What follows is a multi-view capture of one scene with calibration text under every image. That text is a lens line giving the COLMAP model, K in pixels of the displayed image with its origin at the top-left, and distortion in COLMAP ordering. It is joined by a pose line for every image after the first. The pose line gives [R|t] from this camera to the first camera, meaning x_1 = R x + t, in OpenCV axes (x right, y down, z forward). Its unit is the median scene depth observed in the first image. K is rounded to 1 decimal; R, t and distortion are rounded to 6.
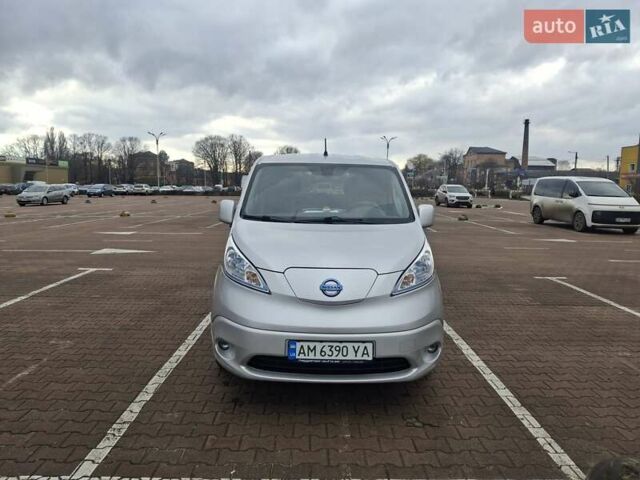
lens RADIAL K [[489.3, 0, 322.9], [0, 489.3, 242.4], [0, 0, 1]] dist [-0.017643, -0.008944]
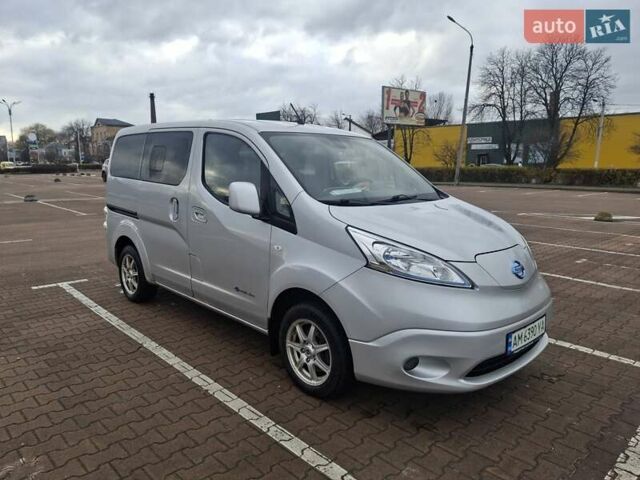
lens RADIAL K [[489.3, 0, 319.7], [0, 489.3, 239.8], [0, 0, 1]] dist [-0.017643, -0.008944]
pose [[0.746419, -0.106852, 0.656841, -0.887173], [0.075629, 0.994251, 0.075798, -0.067303], [-0.661164, -0.006901, 0.750209, 0.543980]]
